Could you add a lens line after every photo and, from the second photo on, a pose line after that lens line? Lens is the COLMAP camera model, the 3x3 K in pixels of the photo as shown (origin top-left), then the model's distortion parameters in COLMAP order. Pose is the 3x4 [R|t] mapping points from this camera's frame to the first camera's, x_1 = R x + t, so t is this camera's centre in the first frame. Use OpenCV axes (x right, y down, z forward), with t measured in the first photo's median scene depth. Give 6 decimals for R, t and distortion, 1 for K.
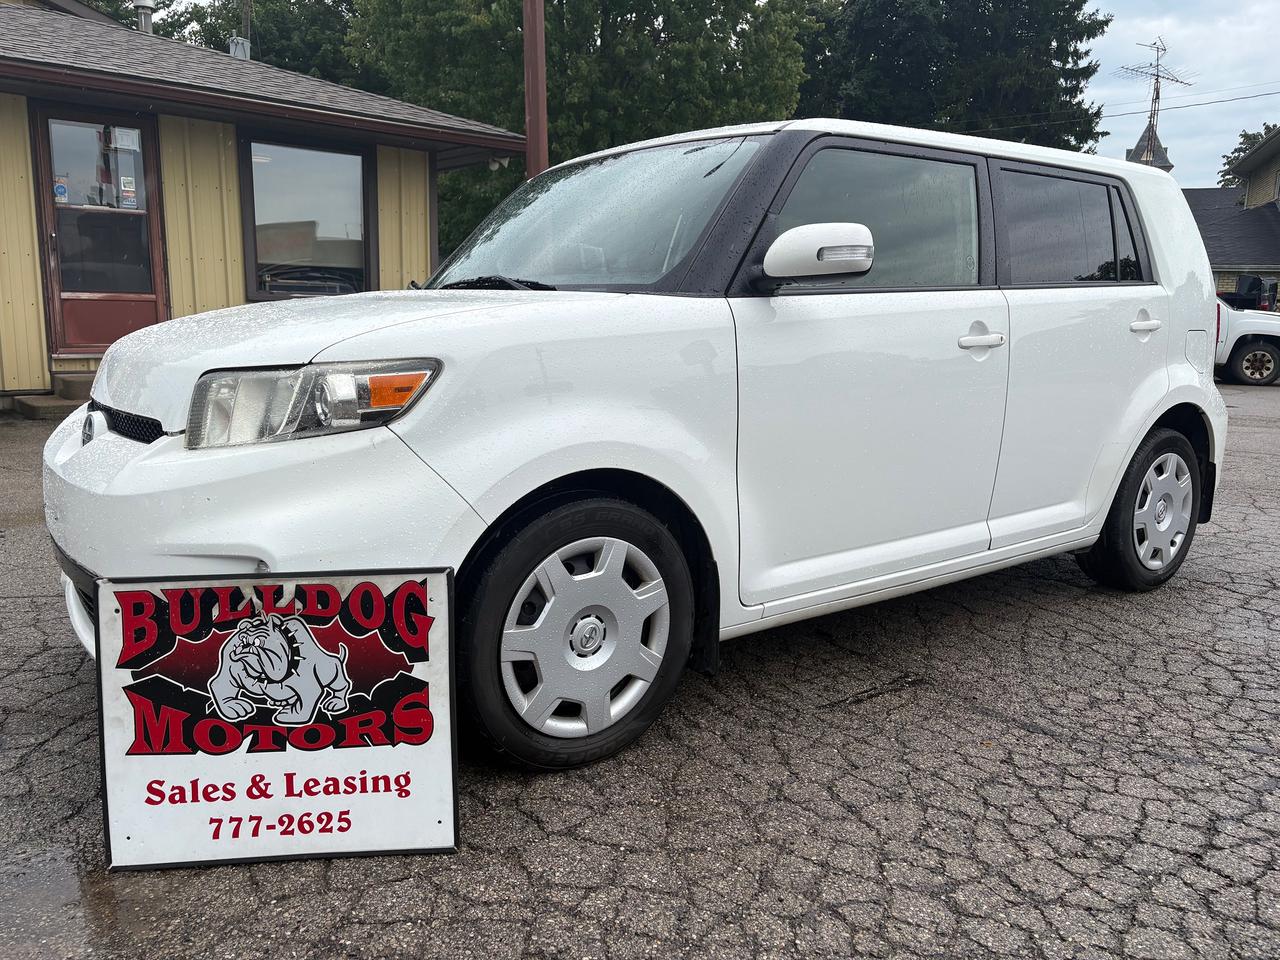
lens RADIAL K [[956.1, 0, 643.1], [0, 956.1, 479.0], [0, 0, 1]] dist [0.027371, -0.020858]
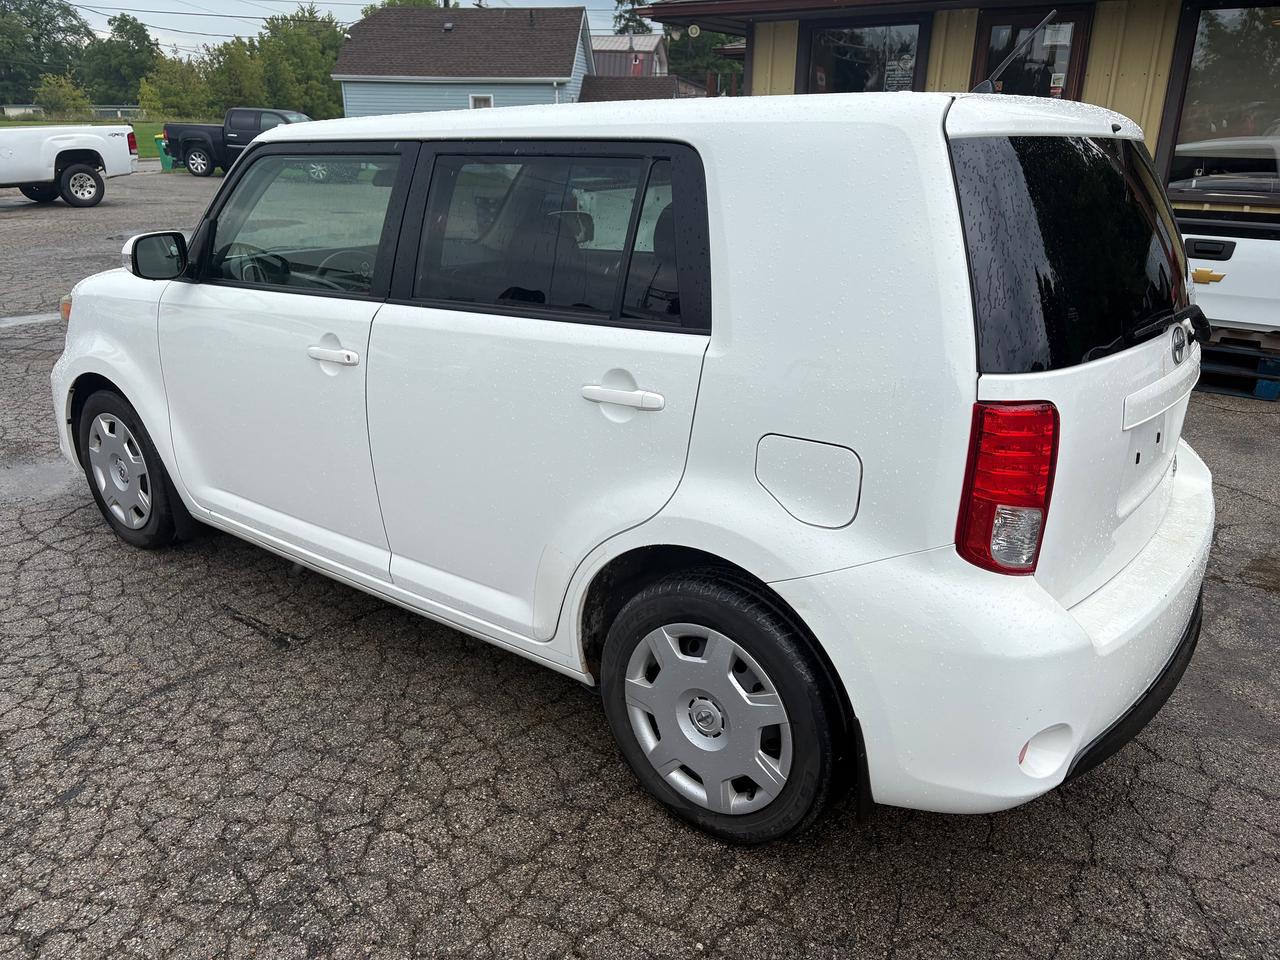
lens RADIAL K [[956.1, 0, 639.9], [0, 956.1, 478.8], [0, 0, 1]] dist [0.027371, -0.020858]
pose [[0.280225, 0.300695, -0.911623, 1.357002], [-0.184179, 0.948870, 0.256366, -0.331367], [0.942100, 0.096062, 0.321279, 1.010647]]
